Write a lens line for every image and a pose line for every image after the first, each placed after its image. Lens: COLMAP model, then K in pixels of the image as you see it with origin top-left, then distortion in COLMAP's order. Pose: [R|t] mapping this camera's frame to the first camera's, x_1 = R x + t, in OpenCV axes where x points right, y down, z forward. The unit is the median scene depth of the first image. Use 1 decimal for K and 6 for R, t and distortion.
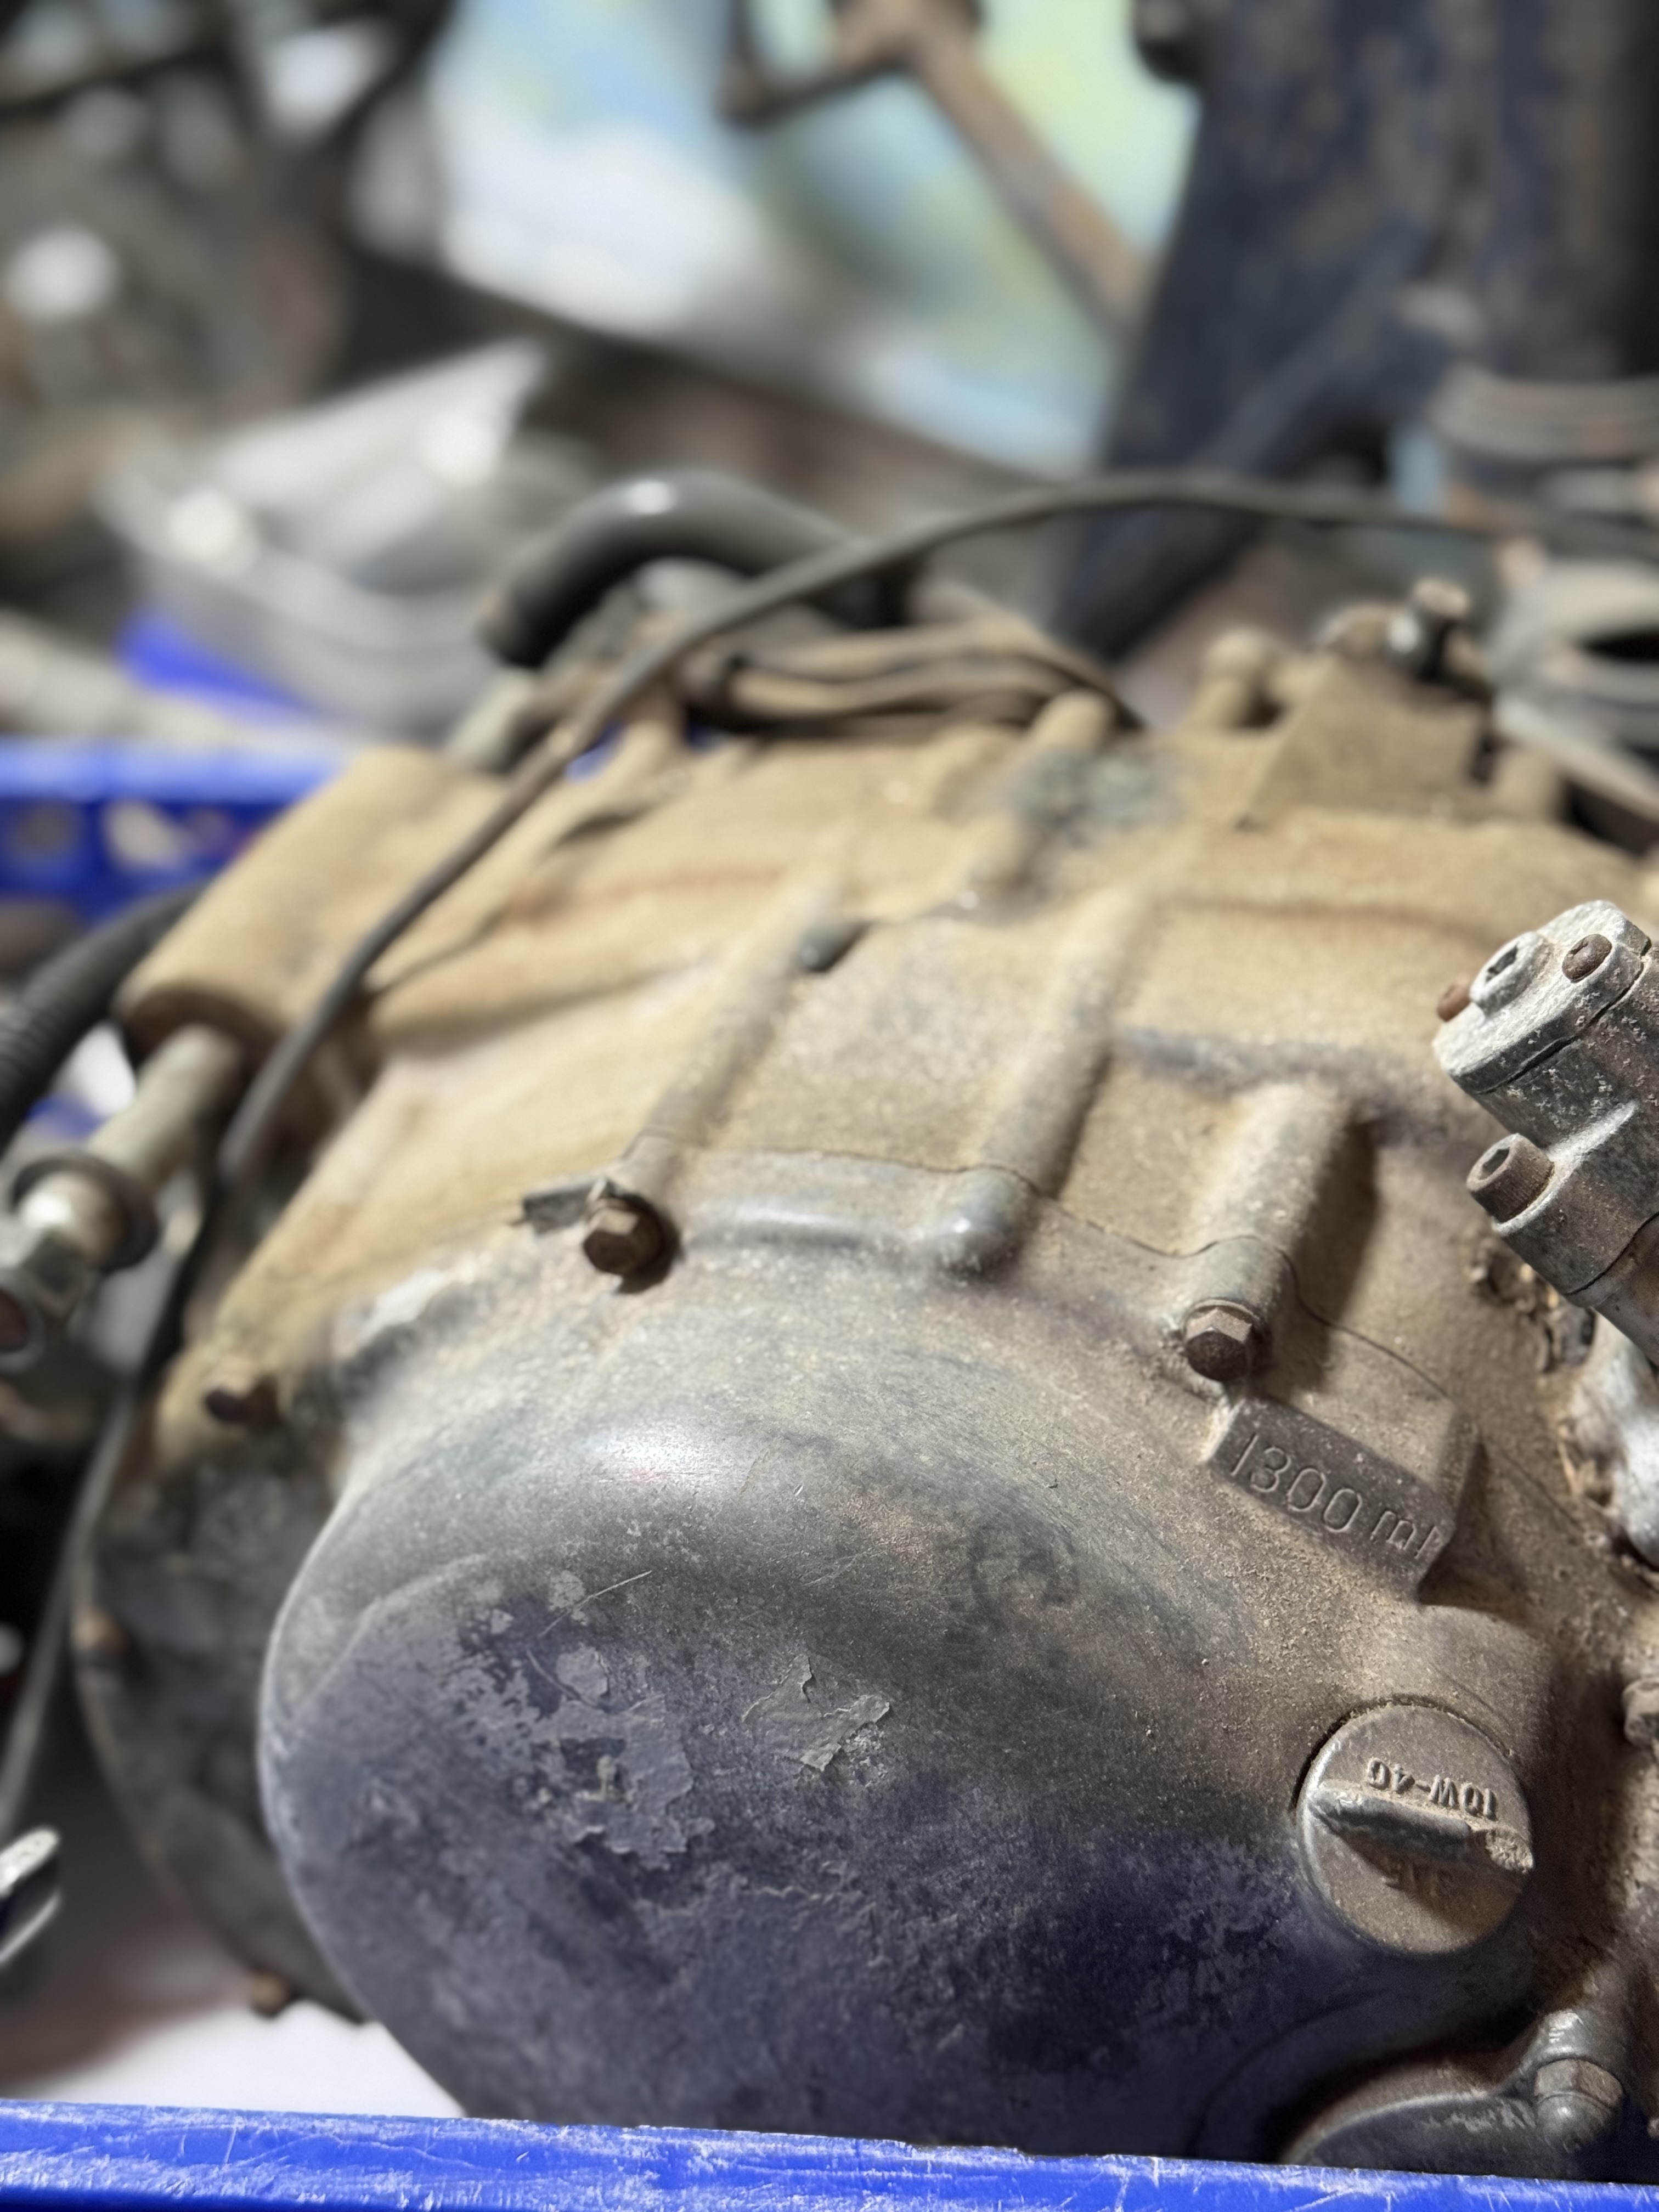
lens RADIAL K [[3112.9, 0, 825.9], [0, 3112.9, 1117.8], [0, 0, 1]] dist [0.192738, -0.521832]
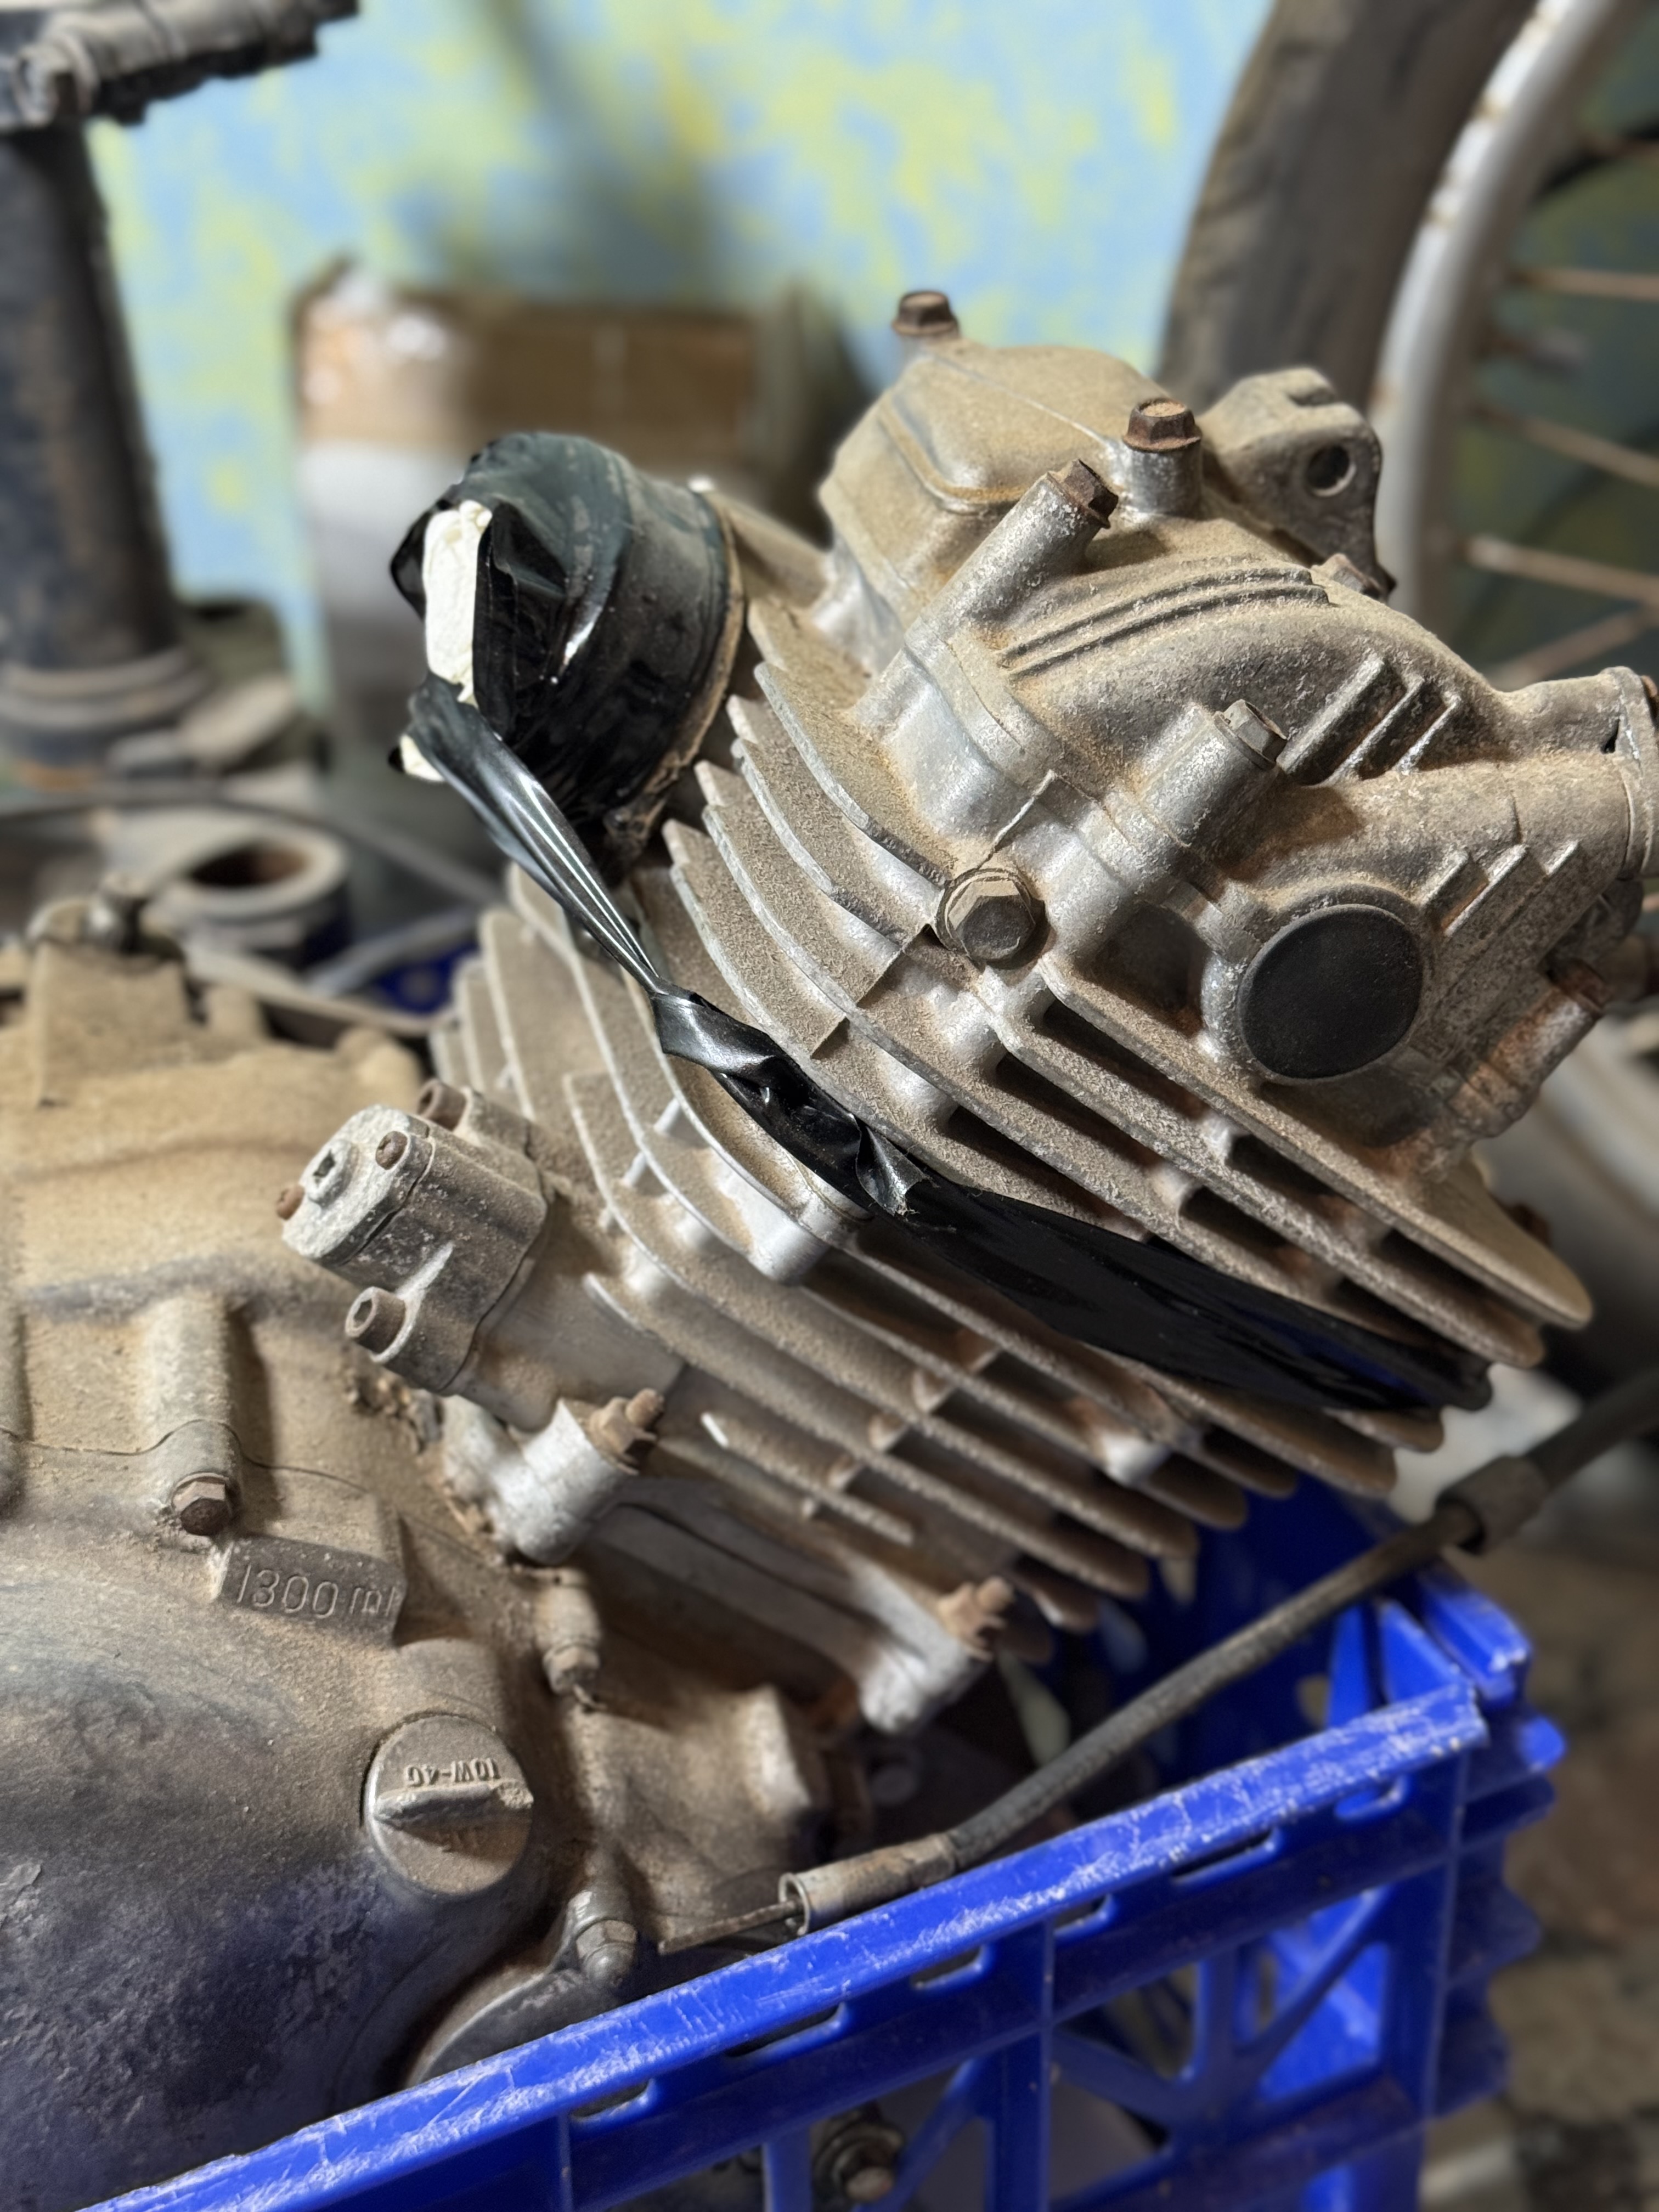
lens RADIAL K [[3112.9, 0, 825.9], [0, 3112.9, 1117.8], [0, 0, 1]] dist [0.192738, -0.521832]
pose [[0.851092, -0.250567, 0.461366, -0.214870], [0.266287, 0.963363, 0.031975, -0.056030], [-0.452475, 0.095642, 0.886634, -0.283692]]
